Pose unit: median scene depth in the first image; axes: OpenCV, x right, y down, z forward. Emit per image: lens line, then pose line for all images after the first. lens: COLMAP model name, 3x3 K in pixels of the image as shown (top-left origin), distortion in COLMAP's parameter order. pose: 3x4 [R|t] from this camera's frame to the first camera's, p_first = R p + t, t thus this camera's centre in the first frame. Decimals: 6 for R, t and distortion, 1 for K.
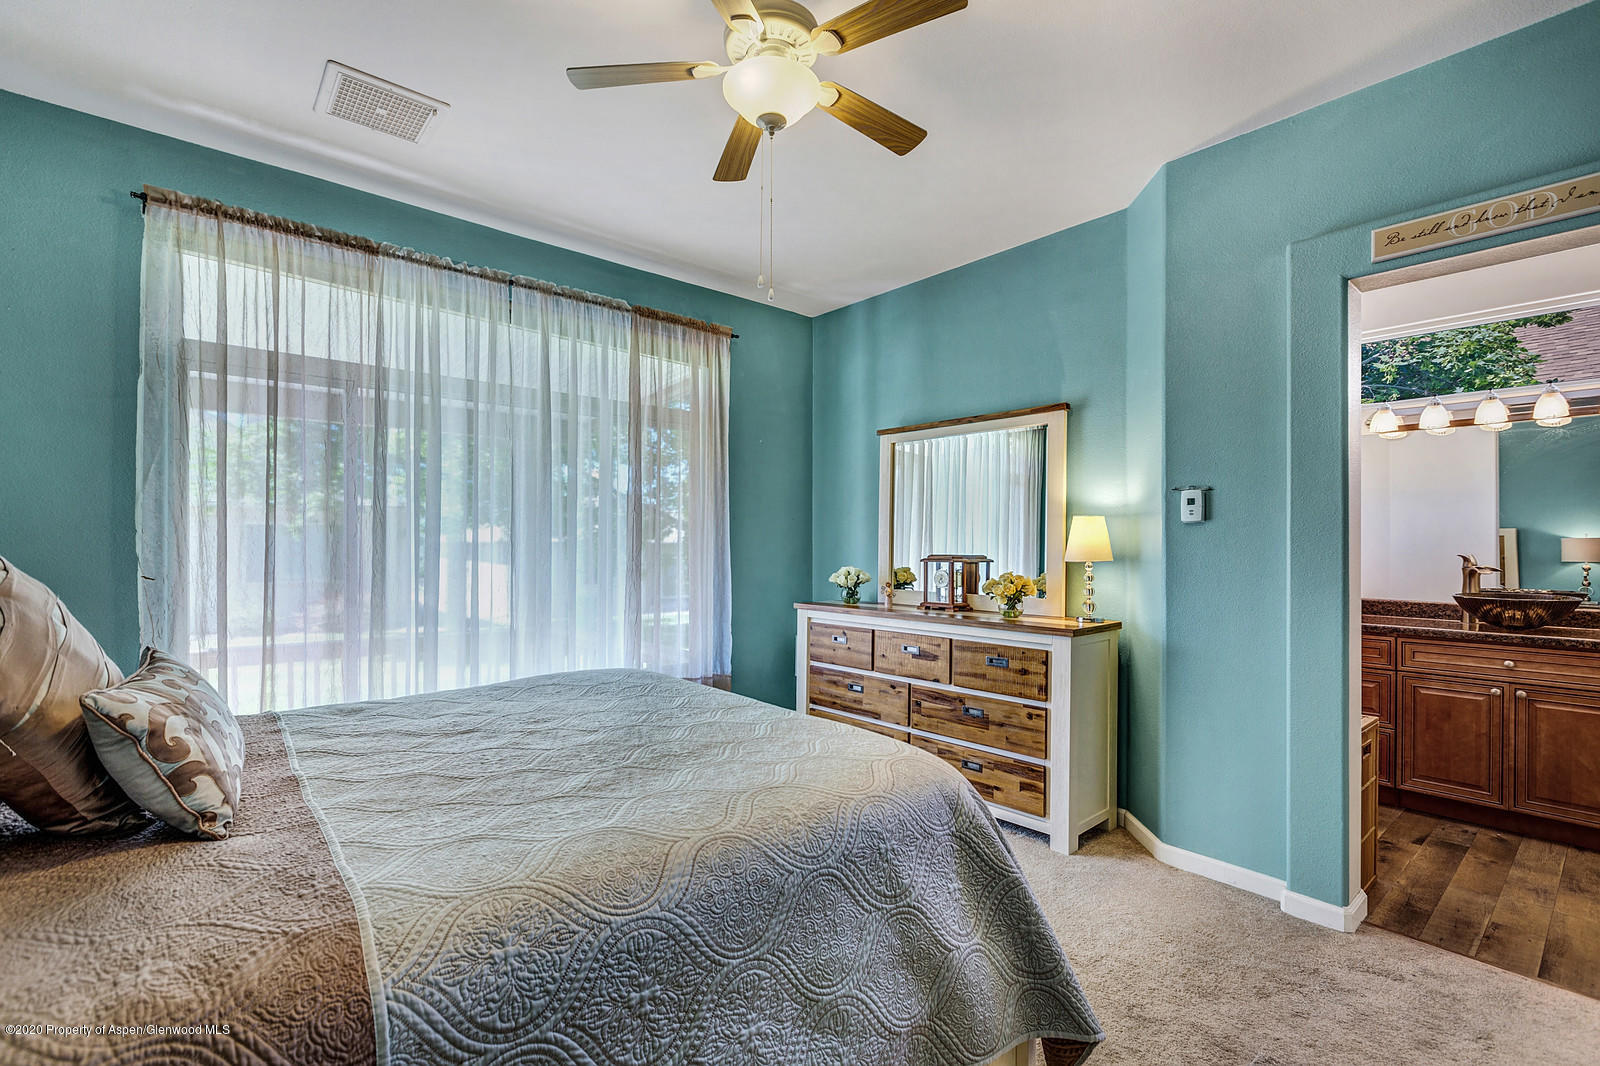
lens RADIAL K [[725.5, 0, 789.2], [0, 725.5, 552.2], [0, 0, 1]] dist [0.004315, -0.001919]
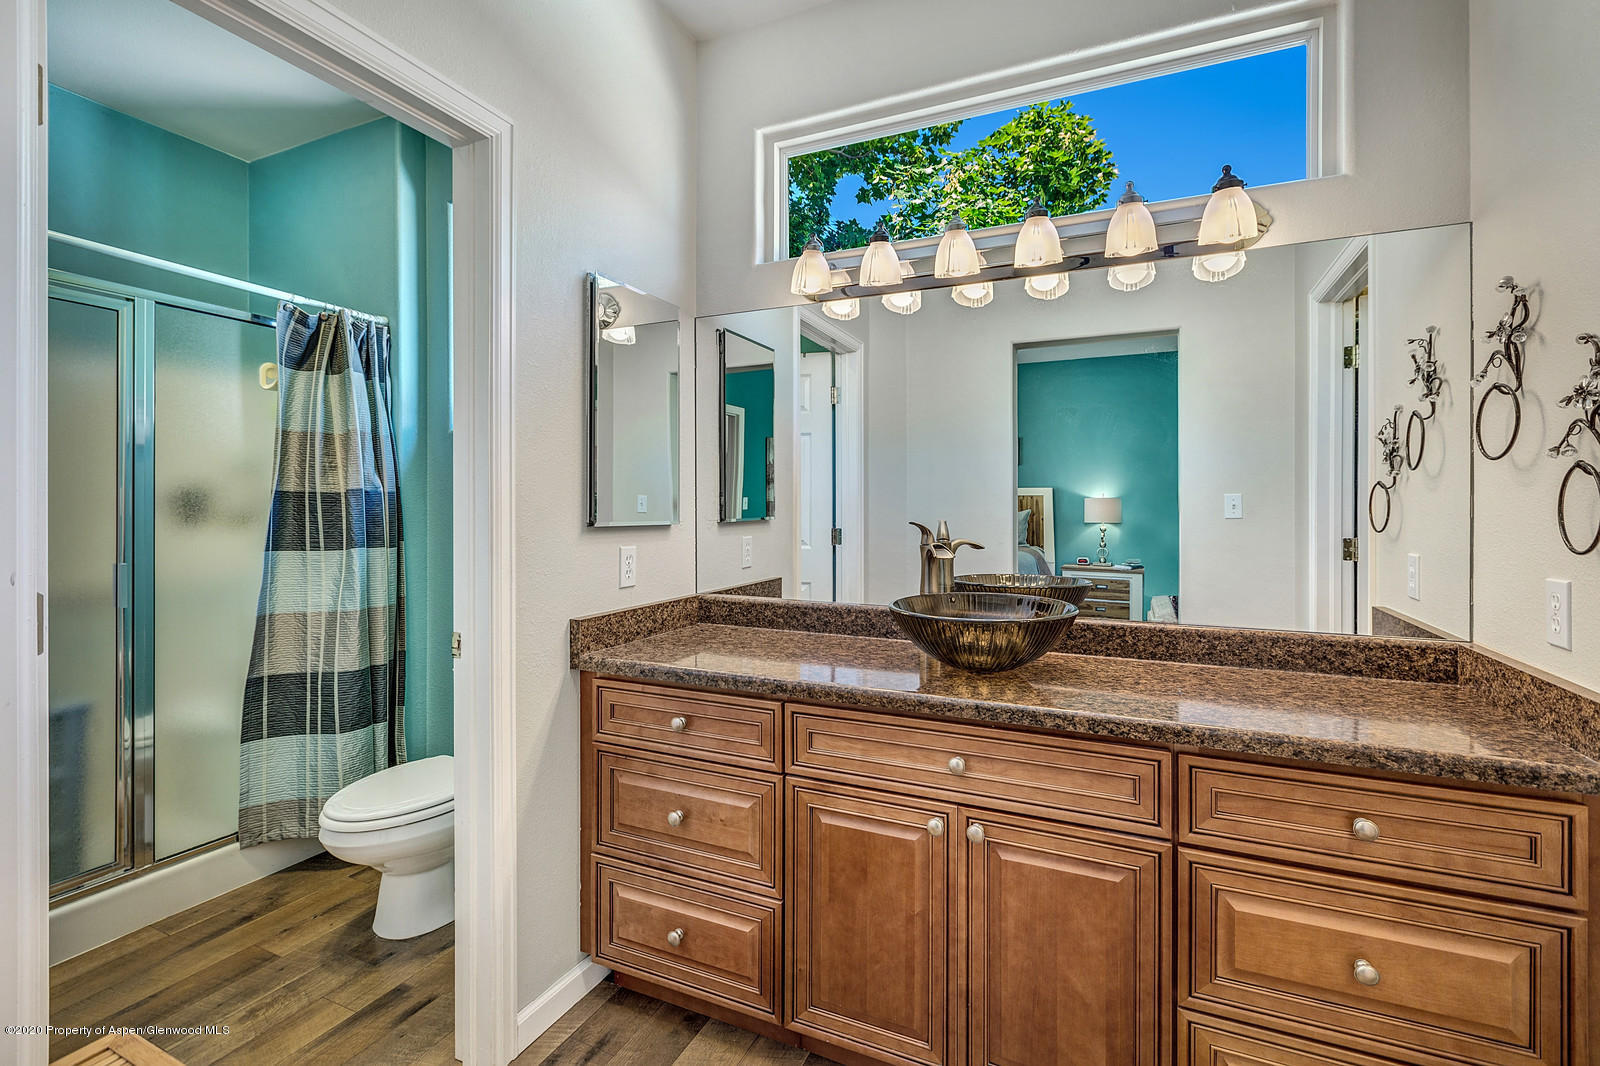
lens RADIAL K [[725.5, 0, 784.8], [0, 725.5, 508.6], [0, 0, 1]] dist [0.004315, -0.001919]
pose [[0.917090, -0.001649, 0.398678, 0.692884], [0.003064, 0.999991, -0.002914, -0.006090], [-0.398669, 0.003894, 0.917087, 0.609655]]
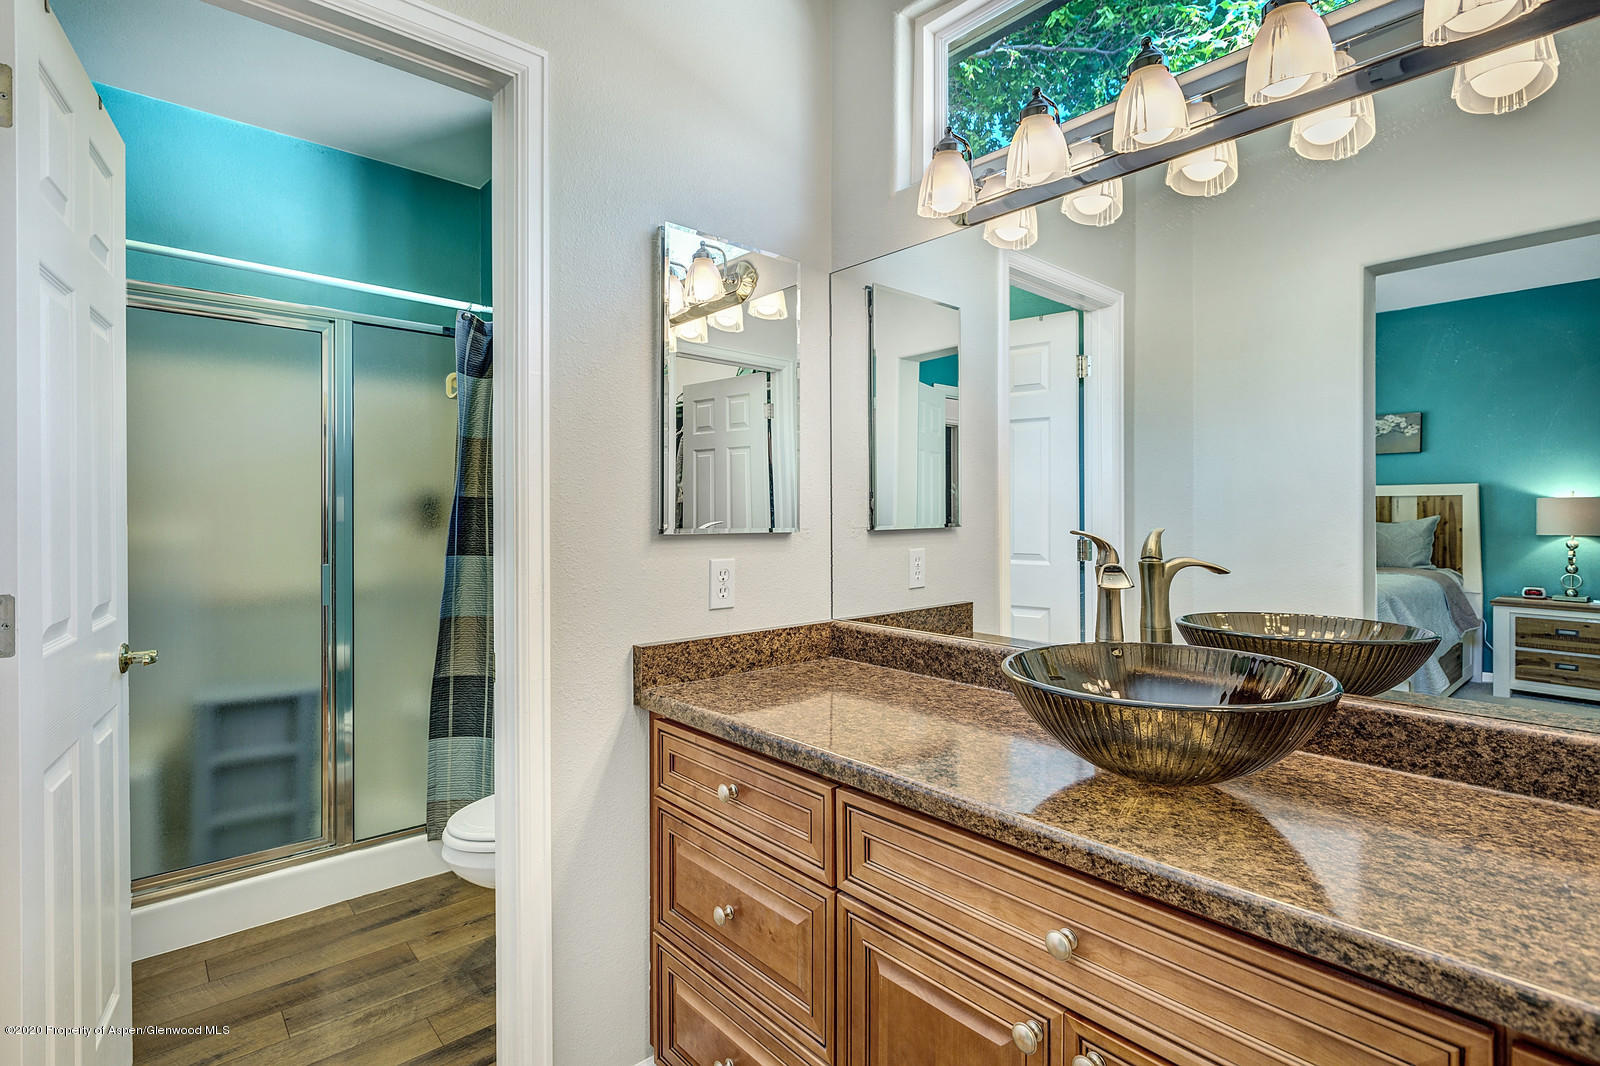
lens RADIAL K [[760.7, 0, 804.5], [0, 760.7, 520.1], [0, 0, 1]] dist [-0.001111, -0.001556]
pose [[0.999996, -0.002725, 0.000345, 0.875196], [0.002724, 0.999996, 0.000094, -0.002649], [-0.000345, -0.000093, 1.000000, 0.702395]]
